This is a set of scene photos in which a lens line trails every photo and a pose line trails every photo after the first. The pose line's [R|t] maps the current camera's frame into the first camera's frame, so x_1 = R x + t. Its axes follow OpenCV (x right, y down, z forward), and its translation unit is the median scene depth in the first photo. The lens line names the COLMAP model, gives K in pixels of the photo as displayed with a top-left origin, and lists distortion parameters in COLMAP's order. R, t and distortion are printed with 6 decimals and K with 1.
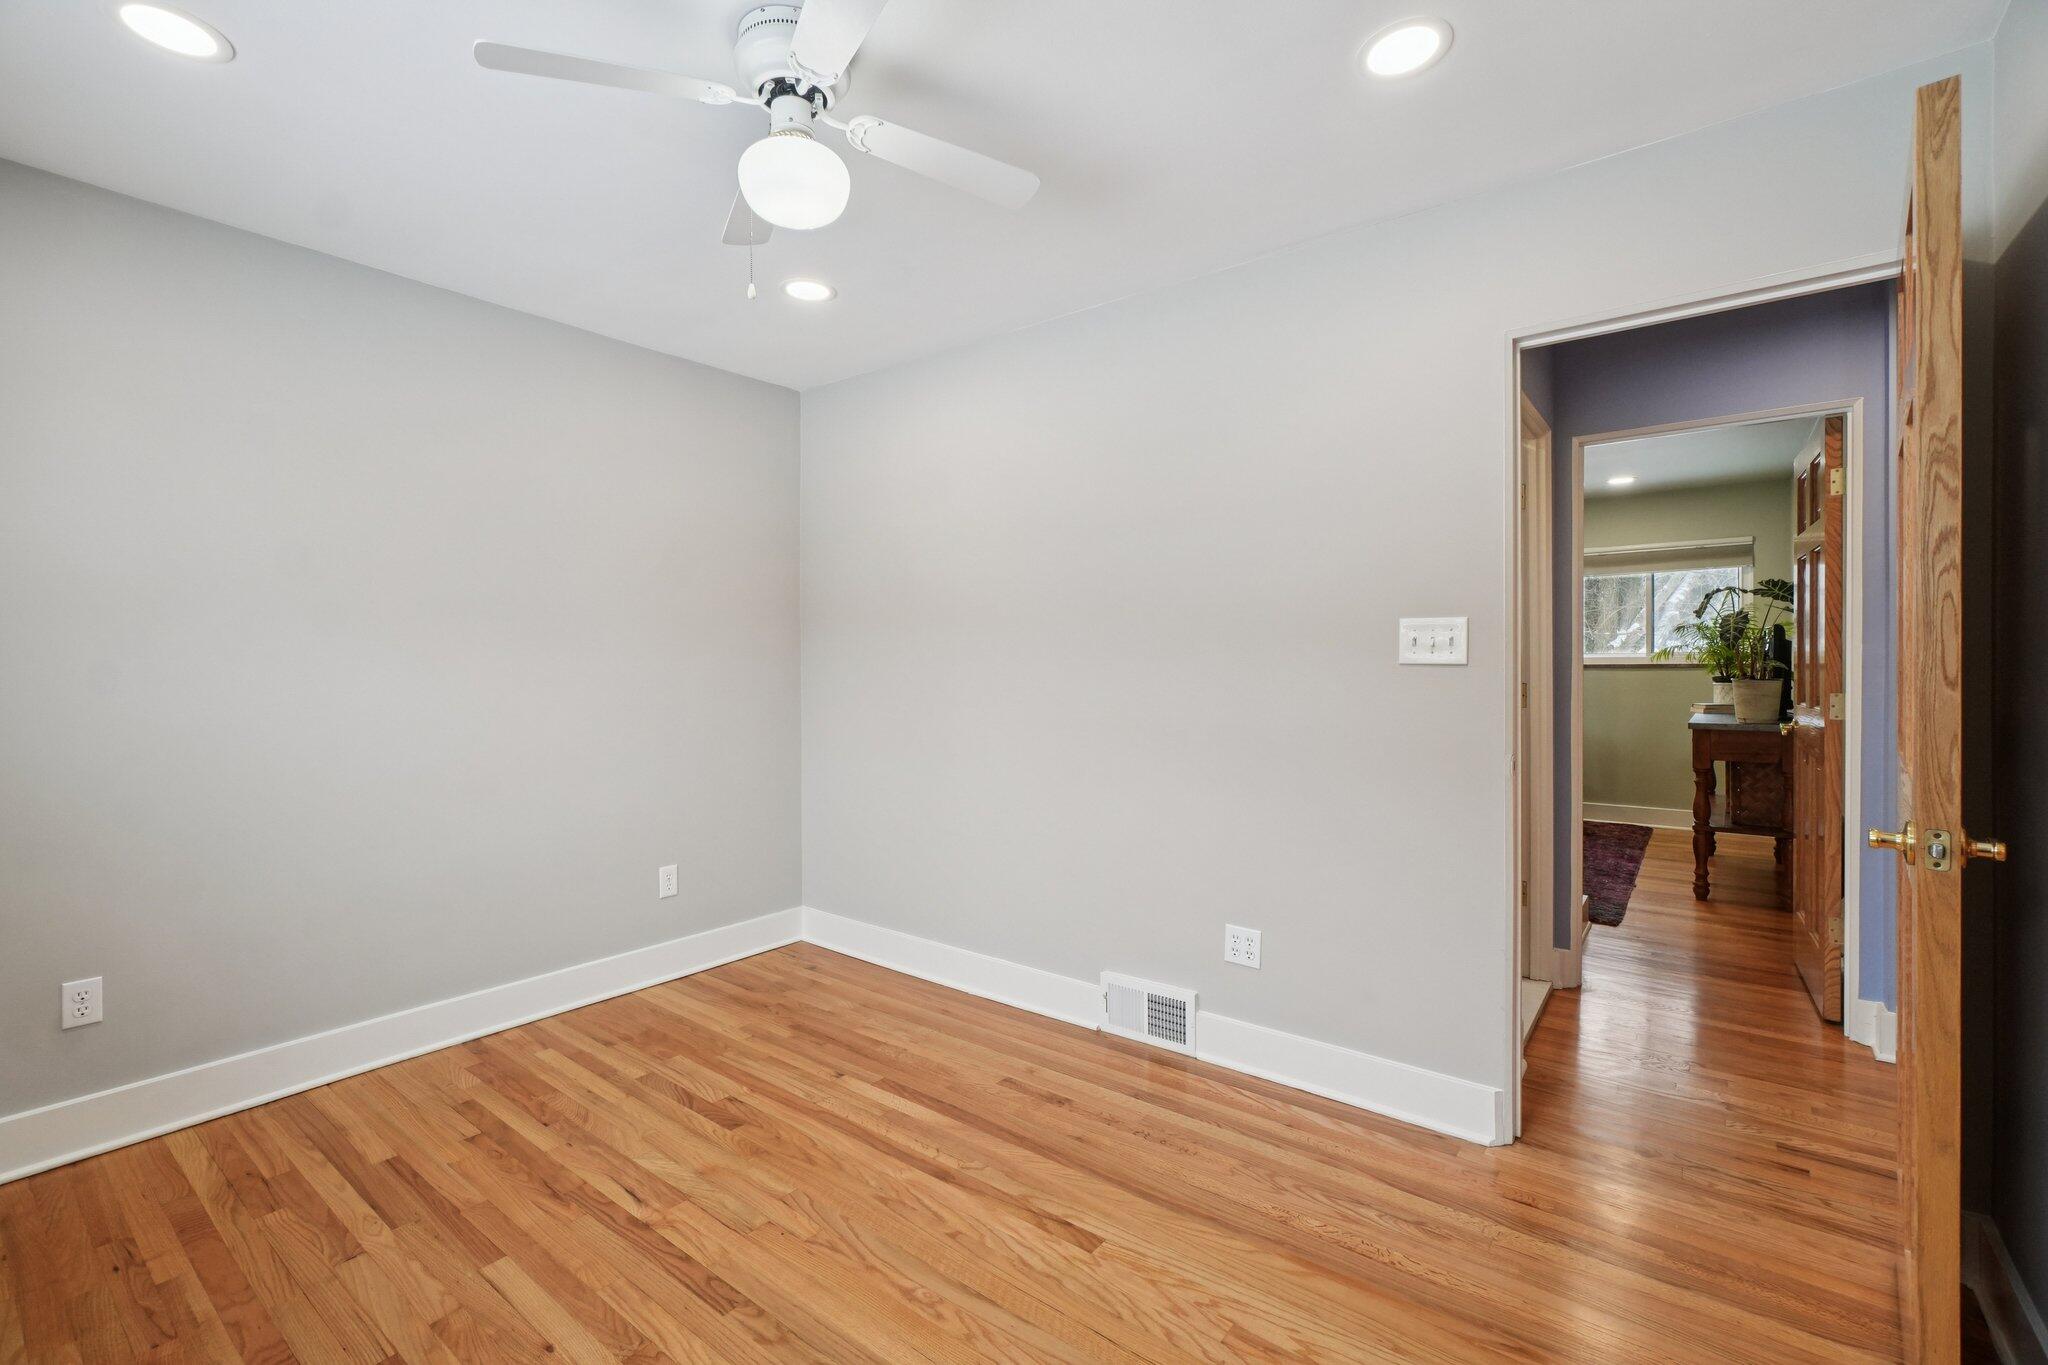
lens RADIAL K [[887.9, 0, 1025.2], [0, 887.9, 670.0], [0, 0, 1]] dist [-0.000623, 0.000140]
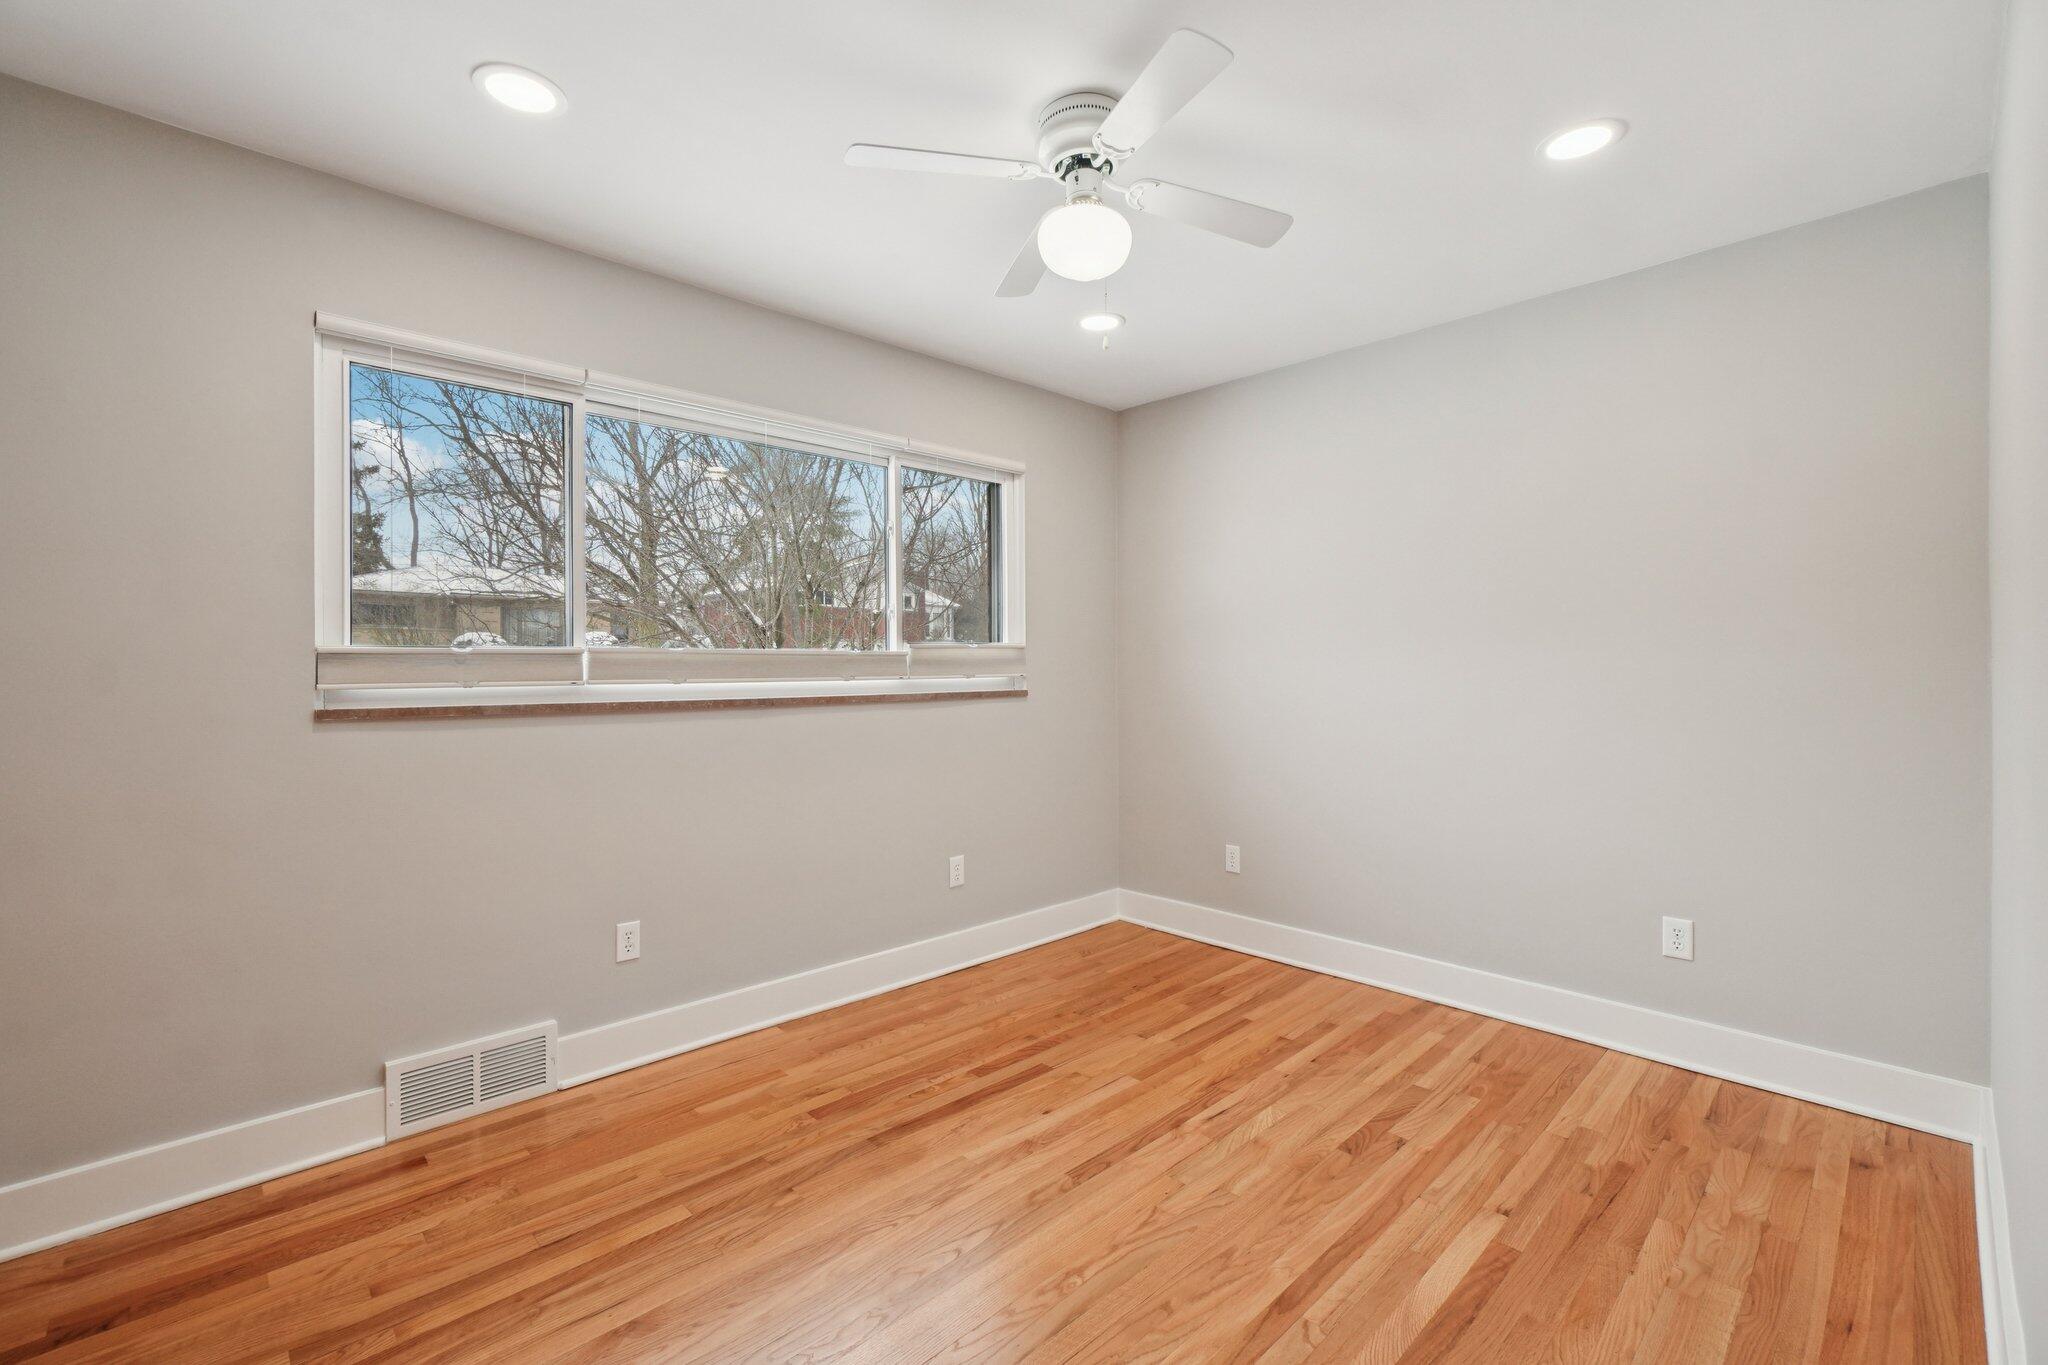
lens RADIAL K [[887.9, 0, 1025.2], [0, 887.9, 670.0], [0, 0, 1]] dist [-0.000623, 0.000140]
pose [[-0.147311, 0.004900, -0.989078, 0.675849], [-0.000998, 0.999986, 0.005103, -0.000166], [0.989090, 0.001739, -0.147304, 0.829218]]
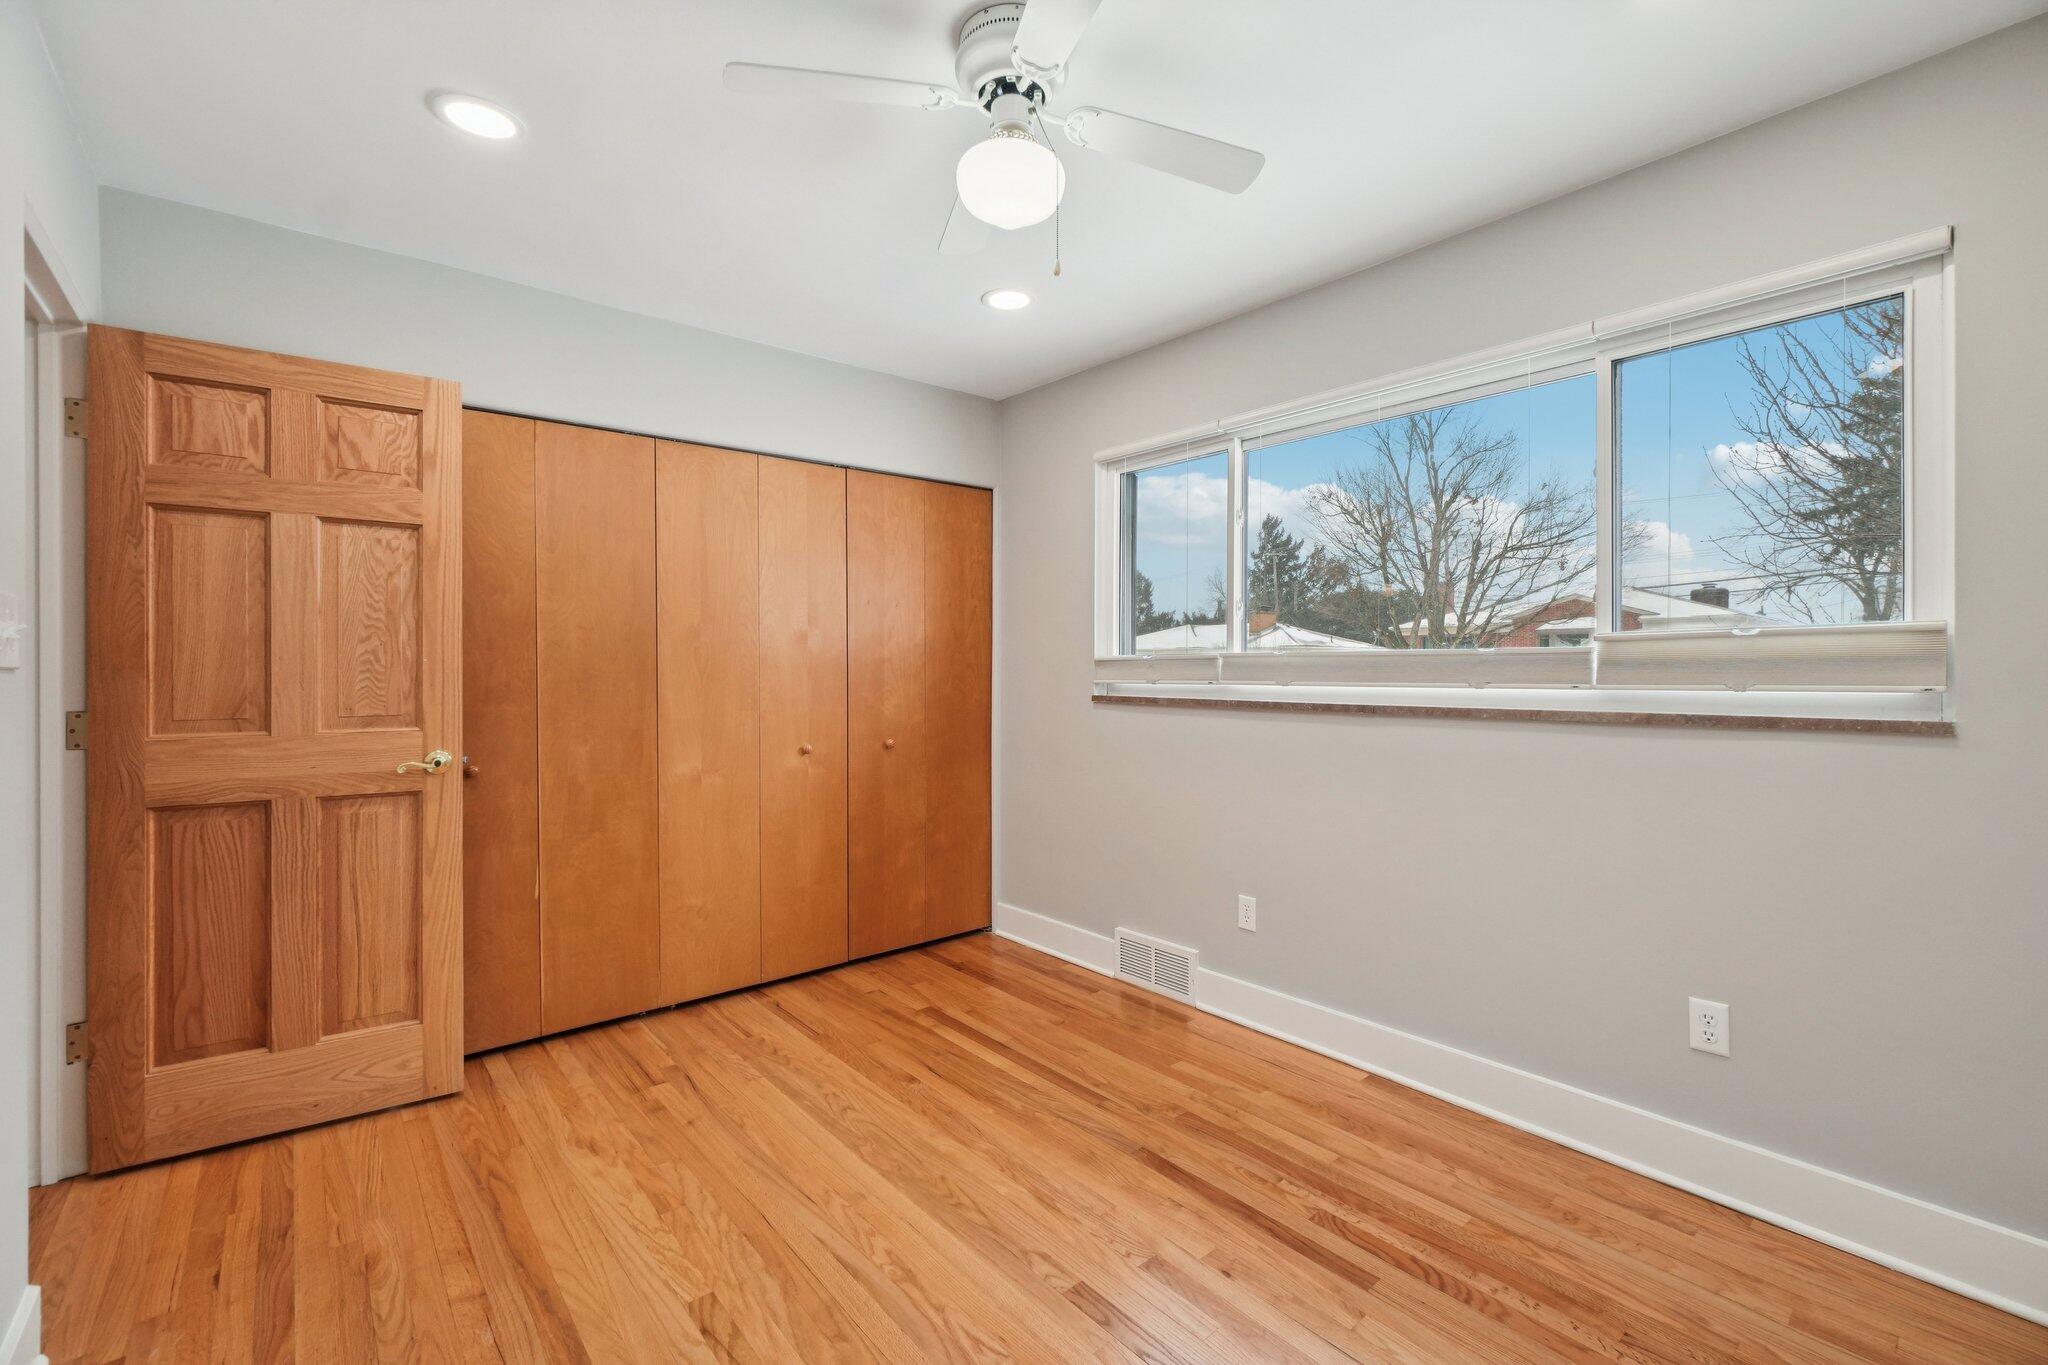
lens RADIAL K [[887.6, 0, 1033.5], [0, 887.6, 668.3], [0, 0, 1]] dist [-0.000560, 0.000074]
pose [[-0.979230, 0.000747, 0.202751, -0.364163], [0.001452, 0.999993, 0.003327, -0.004179], [-0.202747, 0.003552, -0.979225, 1.497810]]
